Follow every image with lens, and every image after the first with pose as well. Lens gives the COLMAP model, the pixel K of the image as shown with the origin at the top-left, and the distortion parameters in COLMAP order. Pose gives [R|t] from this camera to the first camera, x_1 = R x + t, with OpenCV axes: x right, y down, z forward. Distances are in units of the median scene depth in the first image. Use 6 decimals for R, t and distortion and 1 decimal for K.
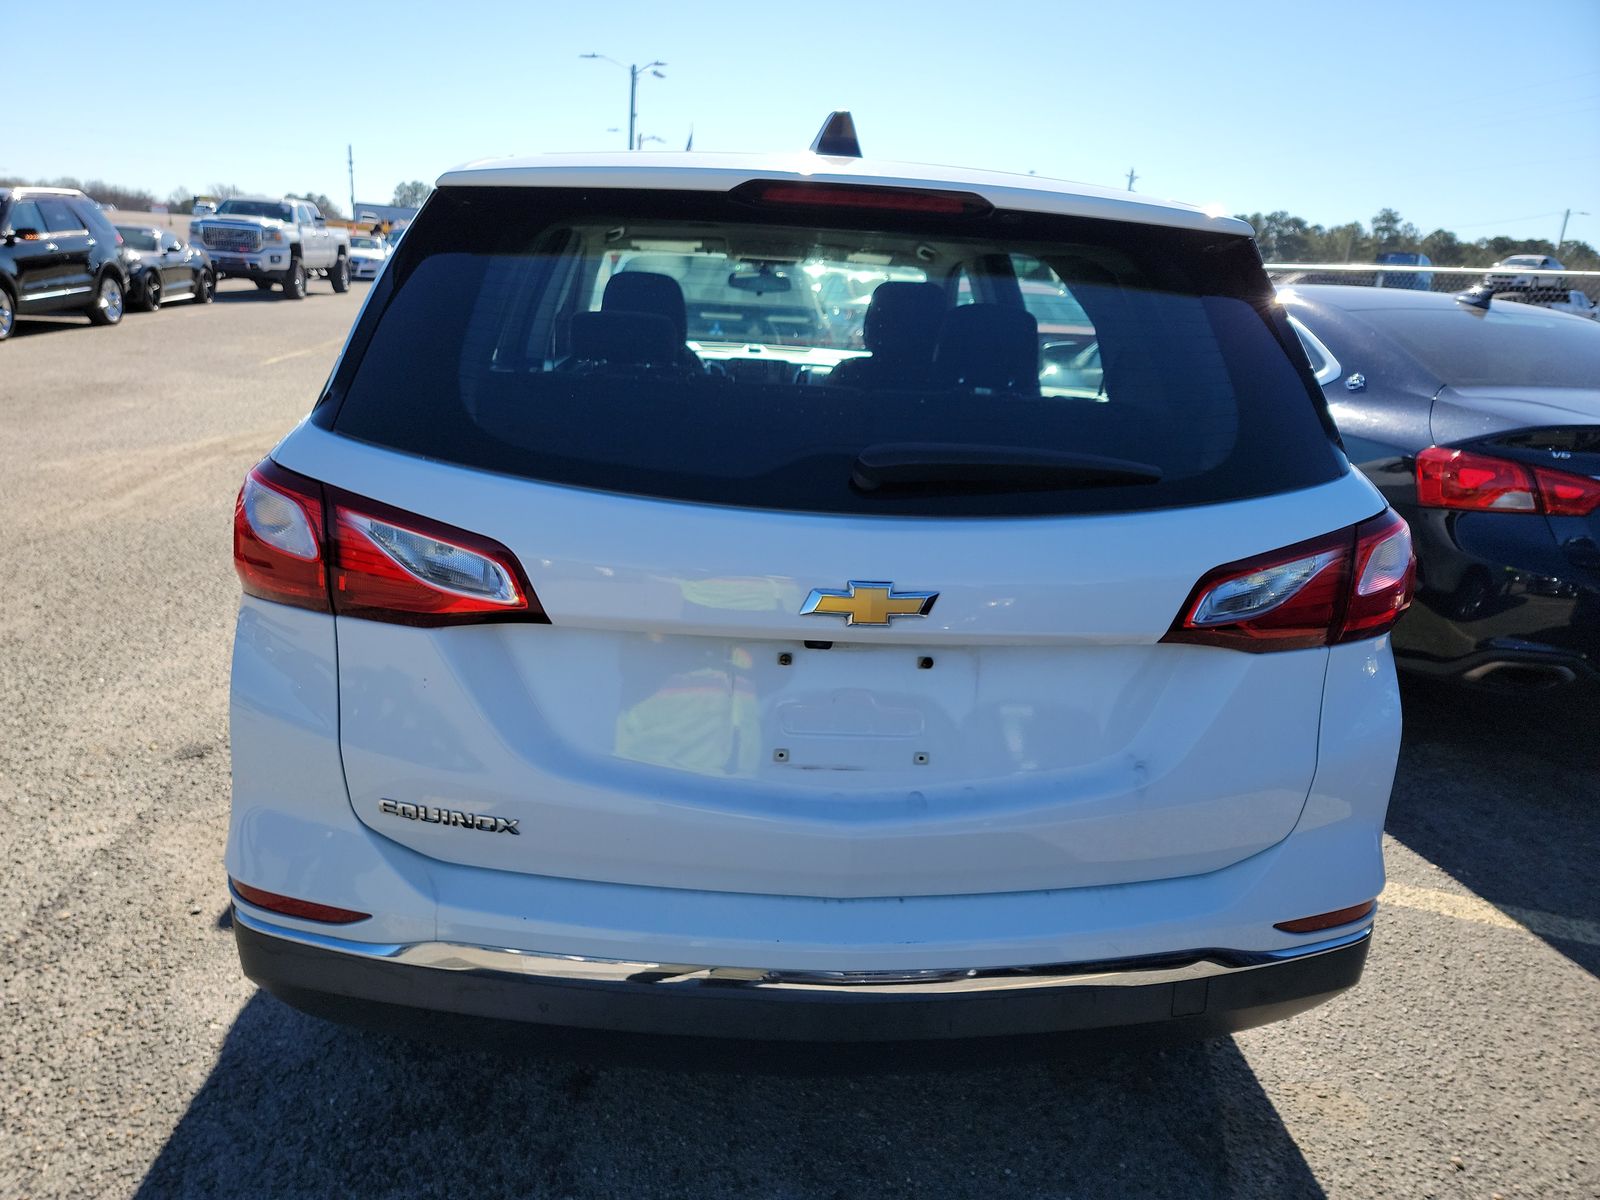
lens RADIAL K [[1146.9, 0, 800.0], [0, 1146.9, 600.0], [0, 0, 1]] dist [-0.007412, -0.000613]
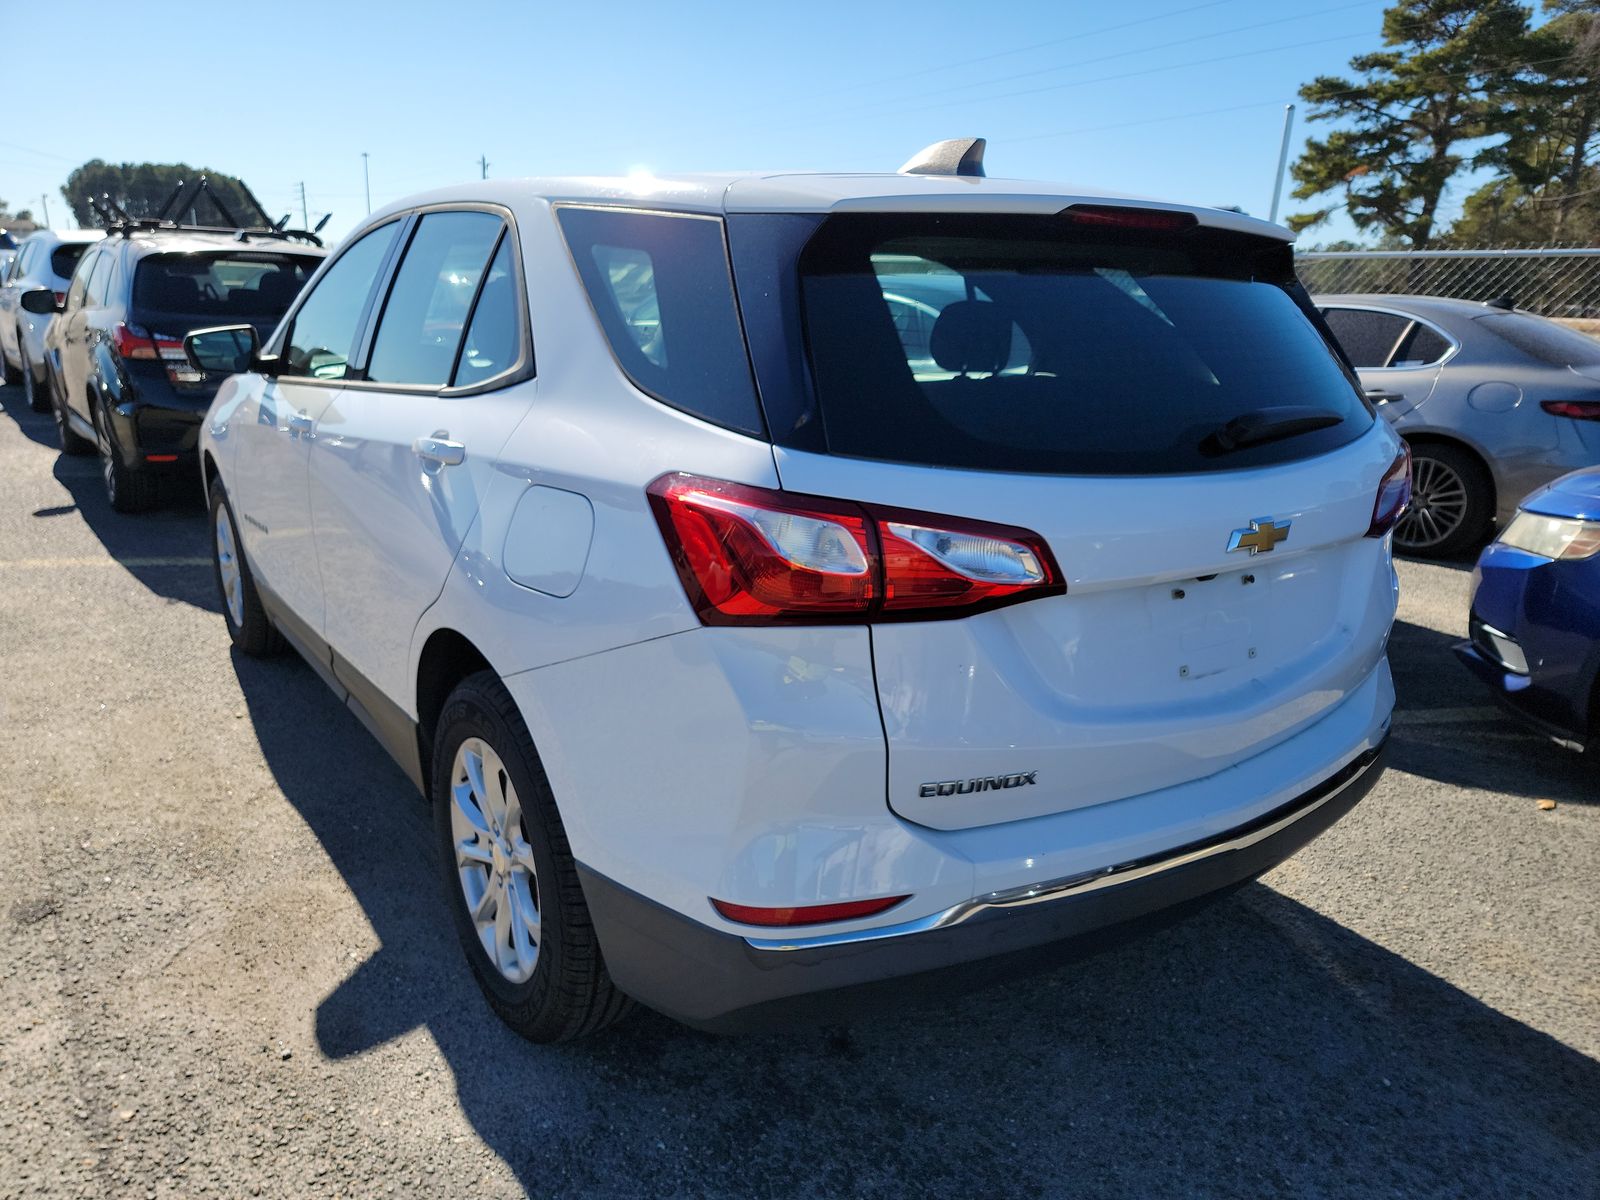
lens RADIAL K [[1146.9, 0, 800.0], [0, 1146.9, 600.0], [0, 0, 1]] dist [-0.007412, -0.000613]
pose [[0.889168, -0.180239, 0.420588, -0.877234], [0.180680, 0.982761, 0.039177, -0.061464], [-0.420399, 0.041157, 0.906406, 0.043152]]
